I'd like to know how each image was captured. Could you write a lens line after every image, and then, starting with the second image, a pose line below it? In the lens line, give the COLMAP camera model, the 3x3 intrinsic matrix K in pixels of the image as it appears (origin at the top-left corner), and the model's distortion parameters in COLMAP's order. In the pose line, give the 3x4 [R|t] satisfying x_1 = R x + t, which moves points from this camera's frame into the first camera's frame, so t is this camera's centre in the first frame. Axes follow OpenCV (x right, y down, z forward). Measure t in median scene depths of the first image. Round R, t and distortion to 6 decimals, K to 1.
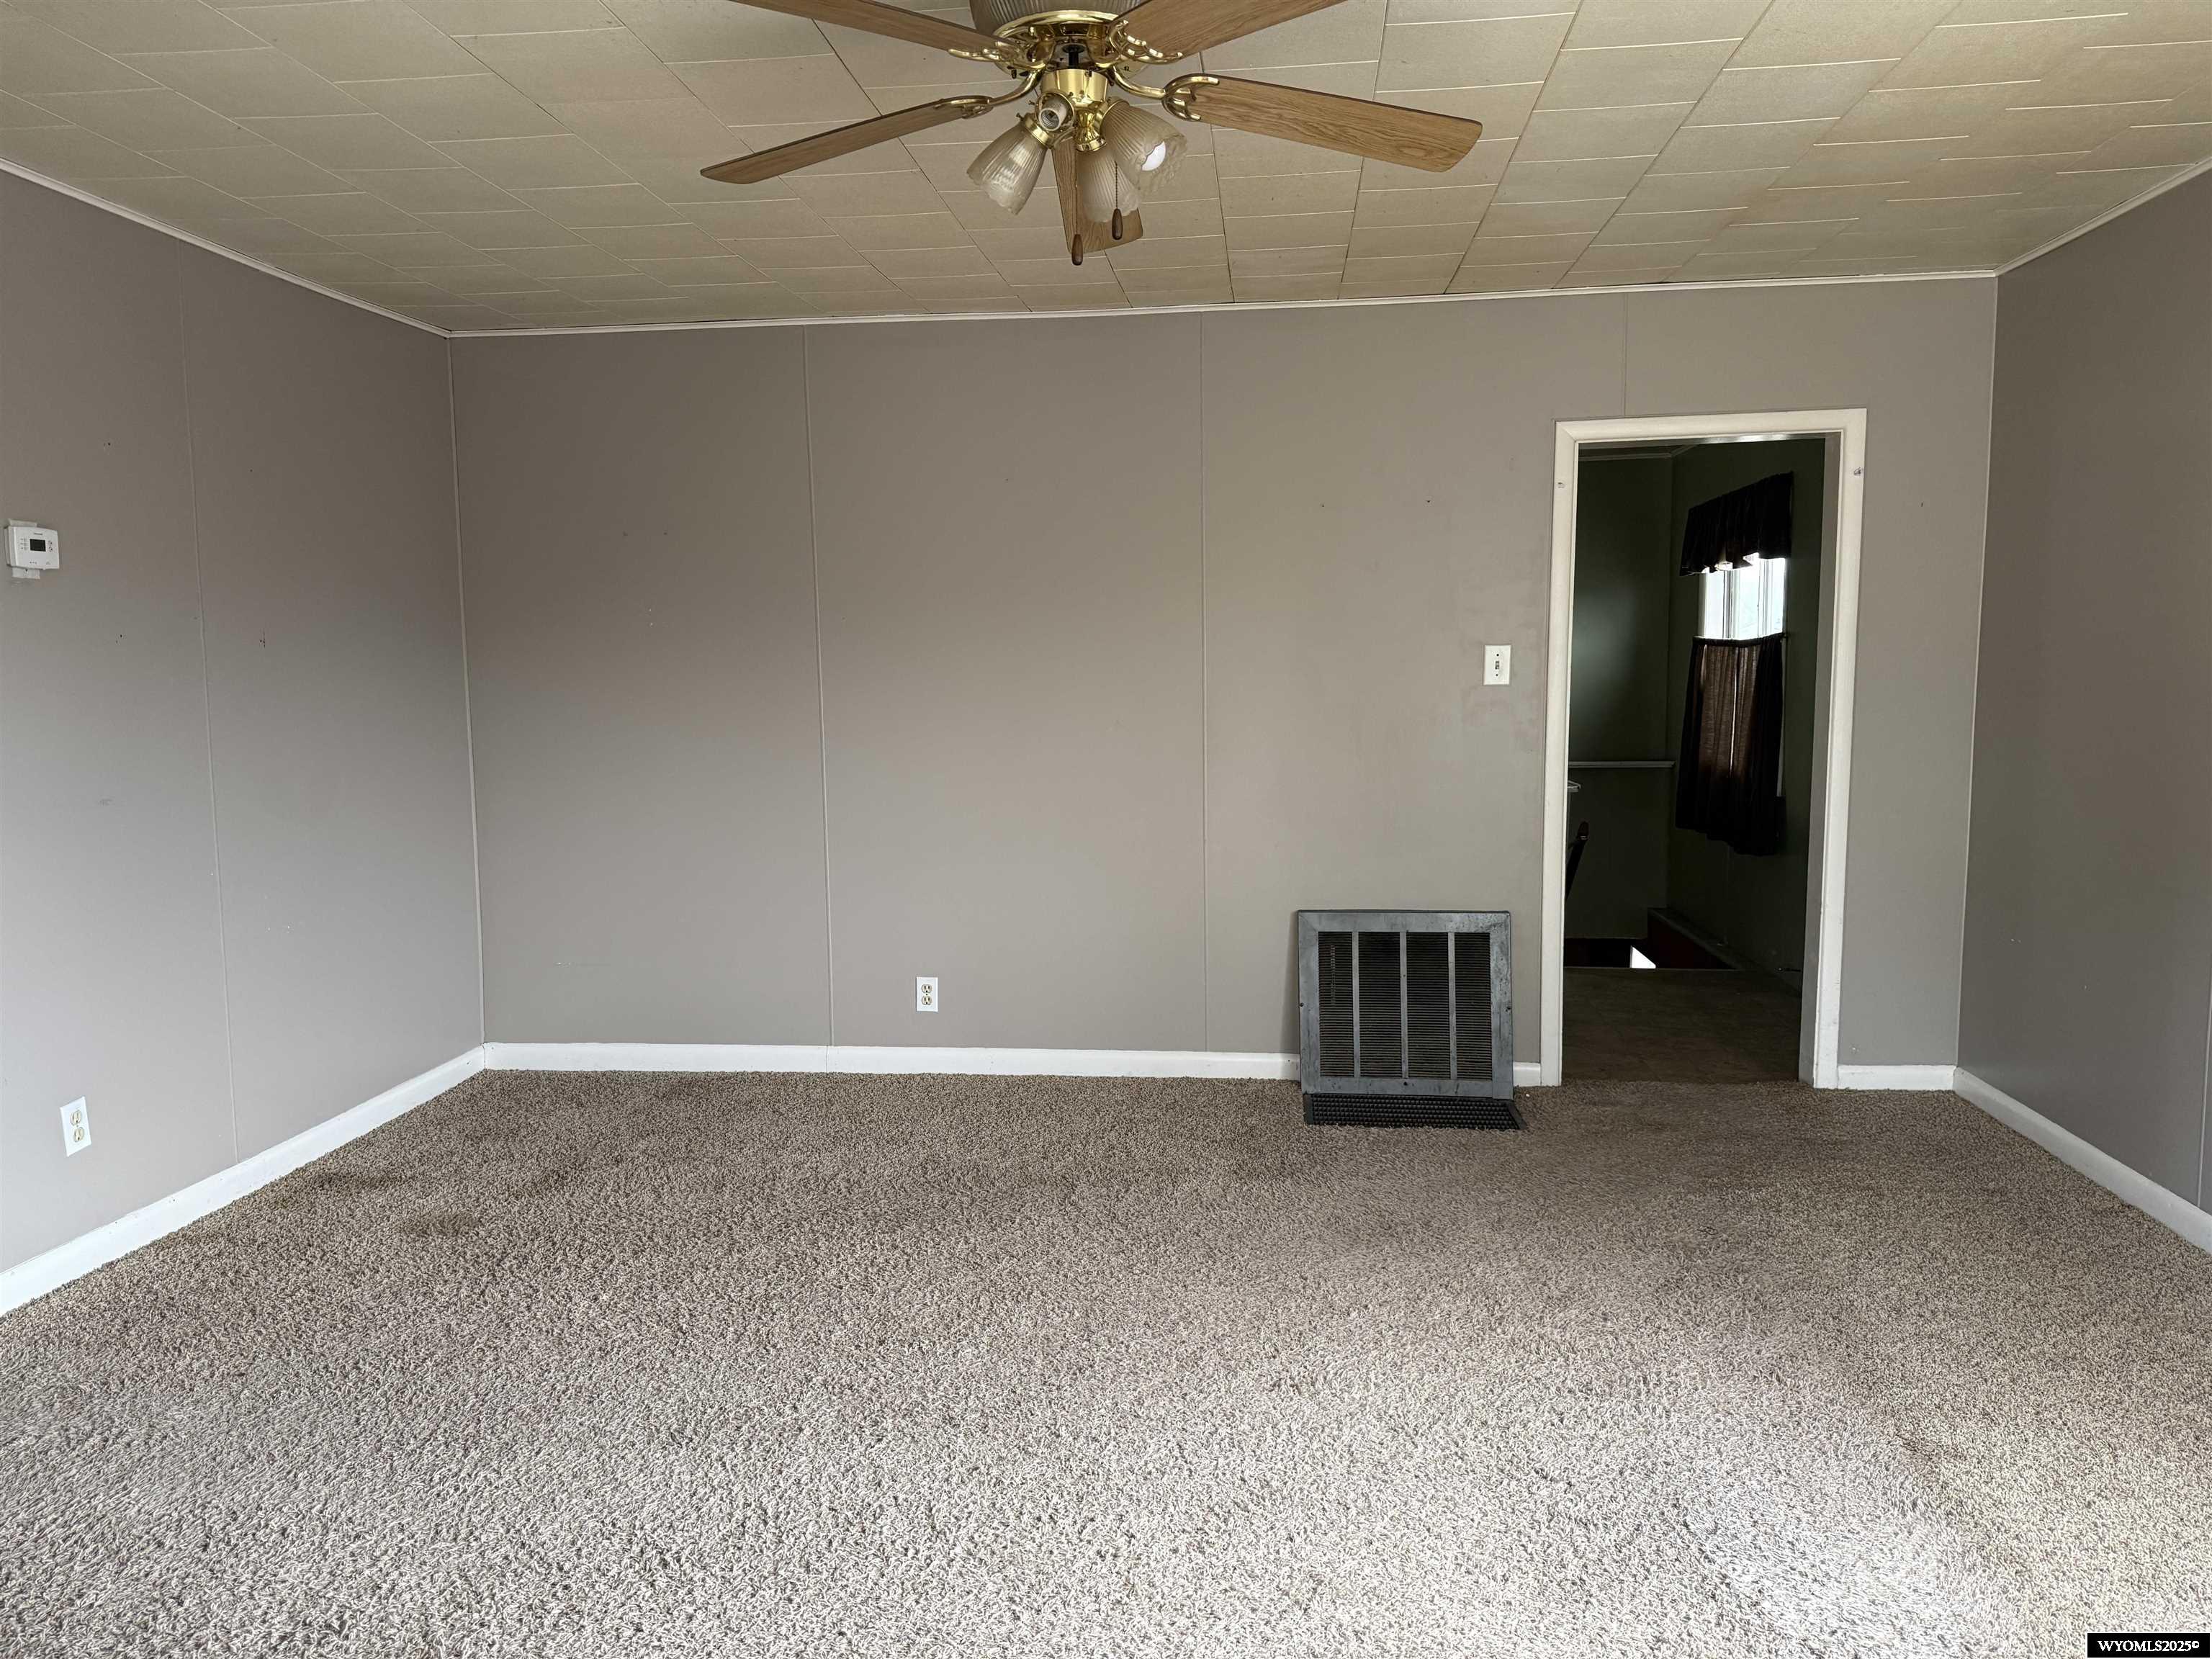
lens RADIAL K [[1557.9, 0, 1115.7], [0, 1557.9, 816.6], [0, 0, 1]] dist [0.028060, -0.030323]
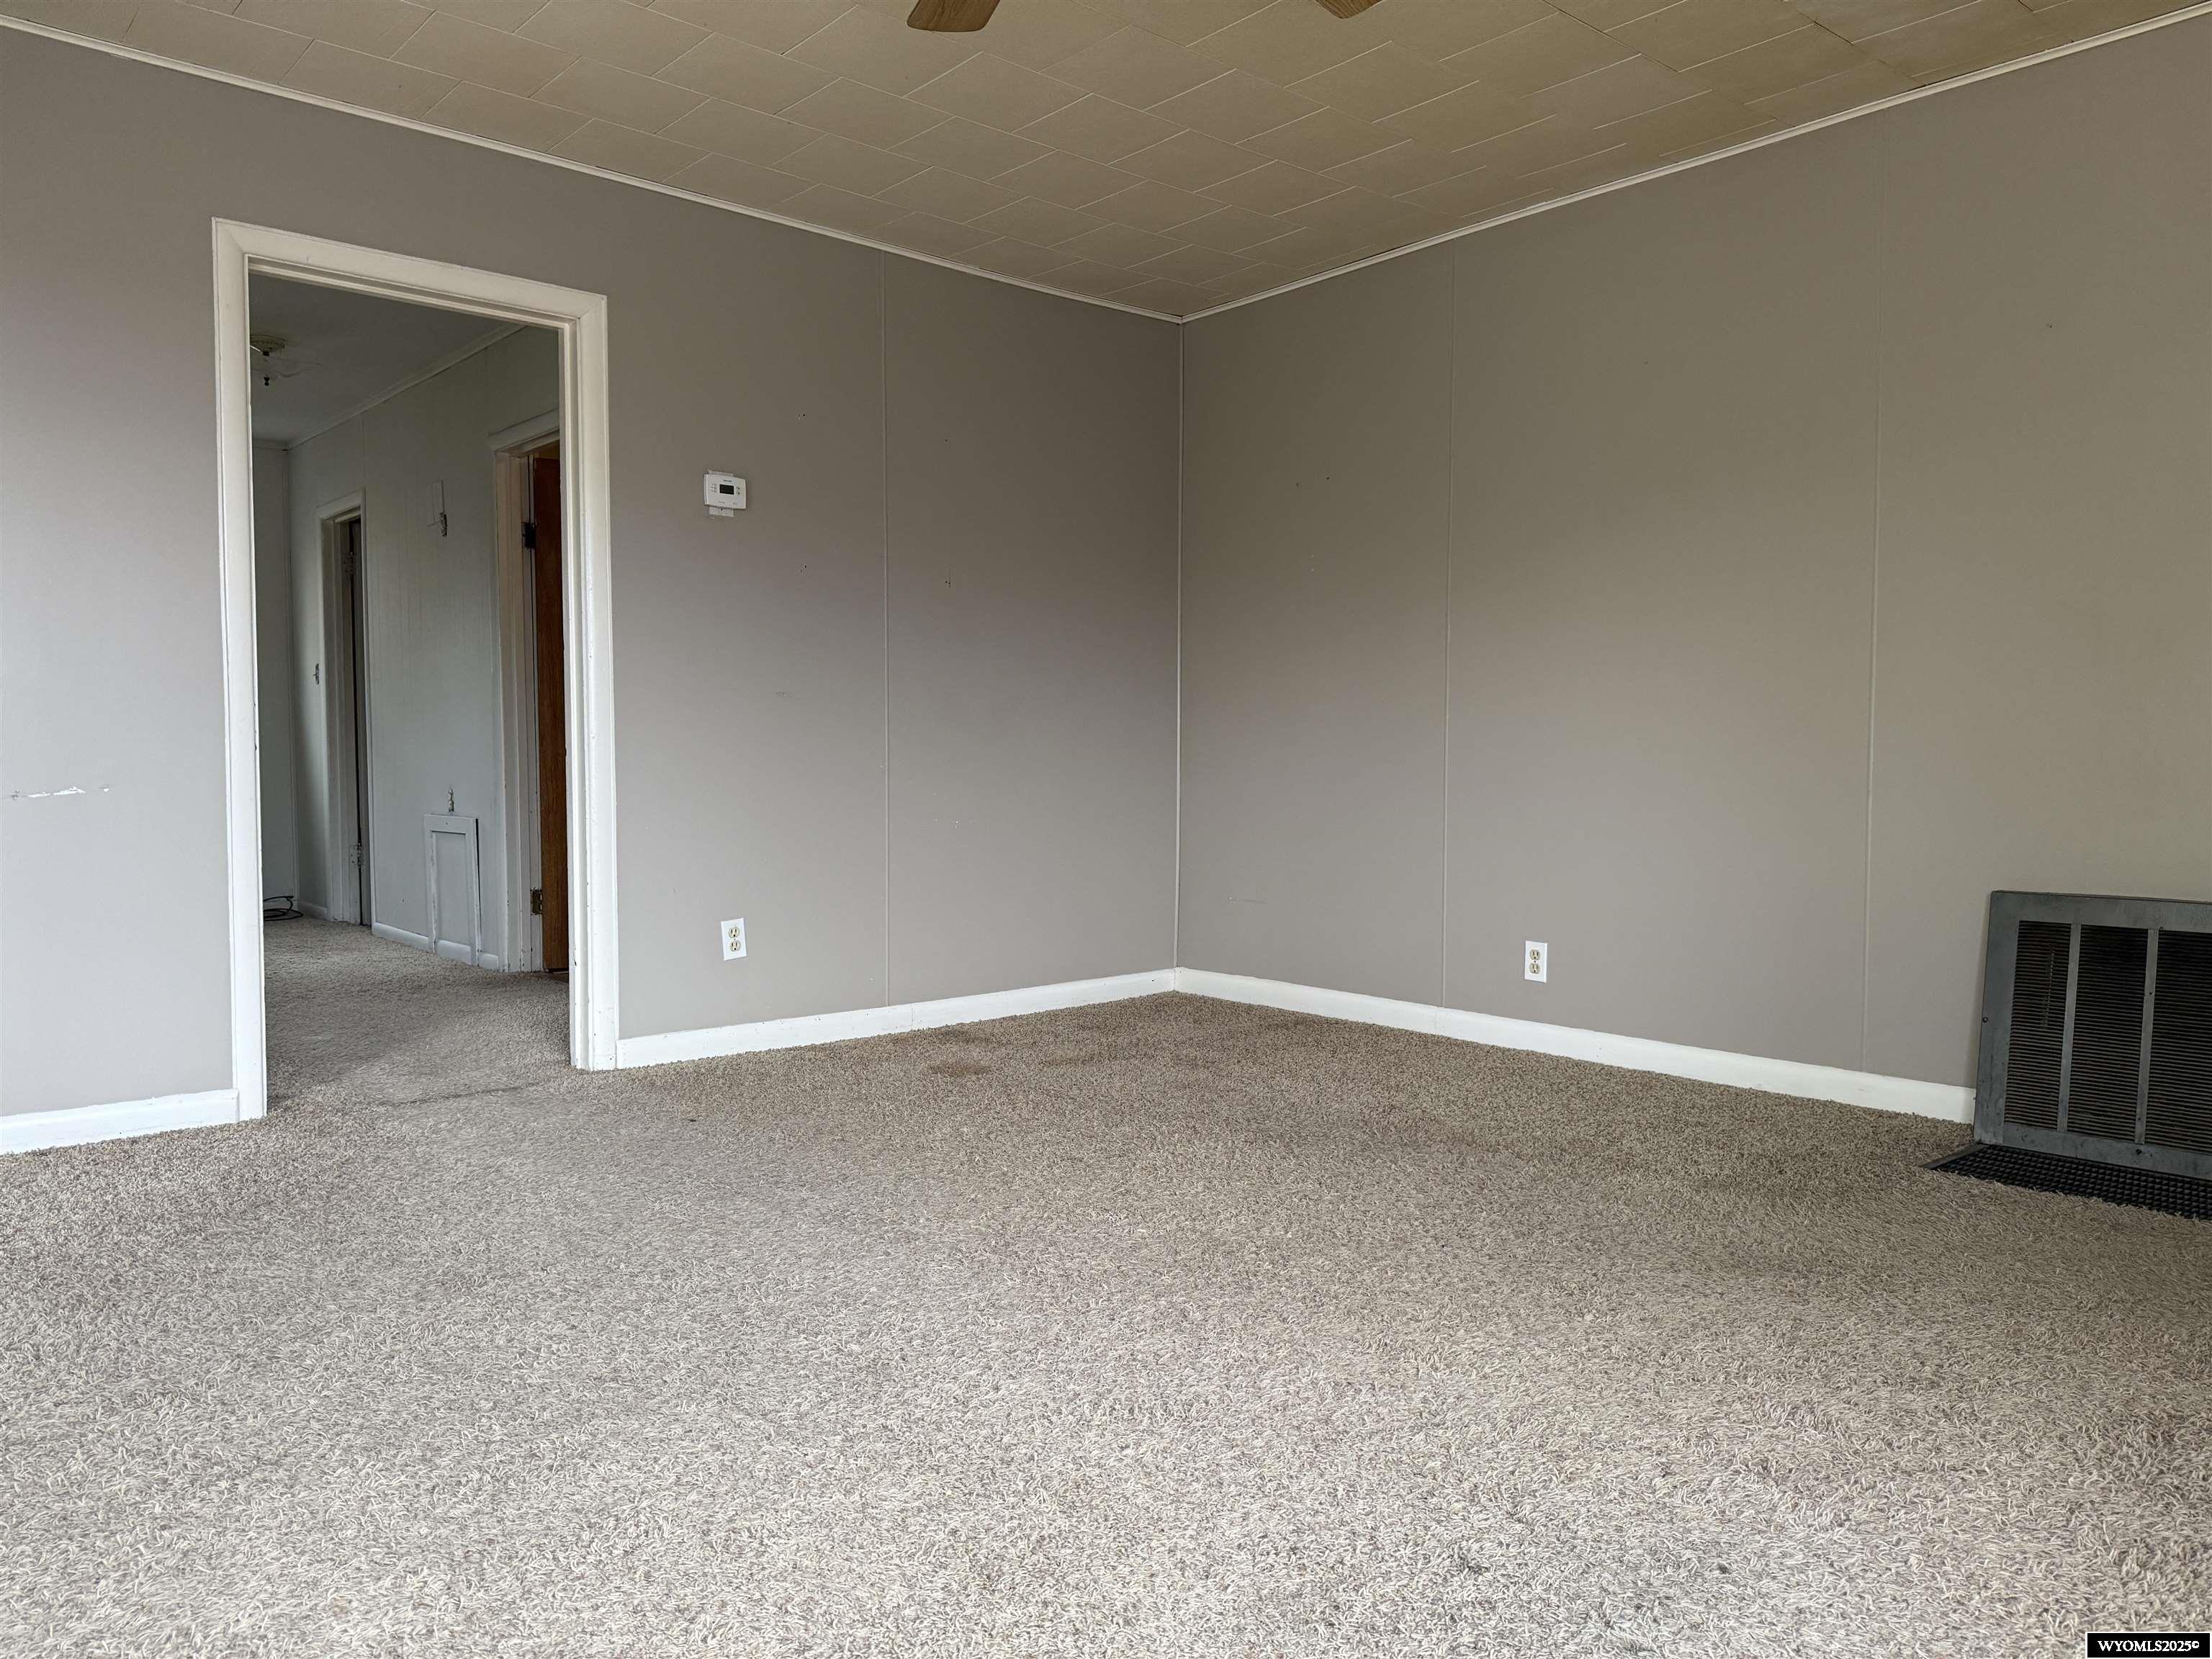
lens RADIAL K [[1557.9, 0, 1104.6], [0, 1557.9, 844.0], [0, 0, 1]] dist [0.028060, -0.030323]
pose [[0.728131, 0.047958, -0.683759, 0.316648], [-0.076778, 0.996978, -0.011833, 0.080015], [0.681125, 0.061114, 0.729612, 0.189032]]
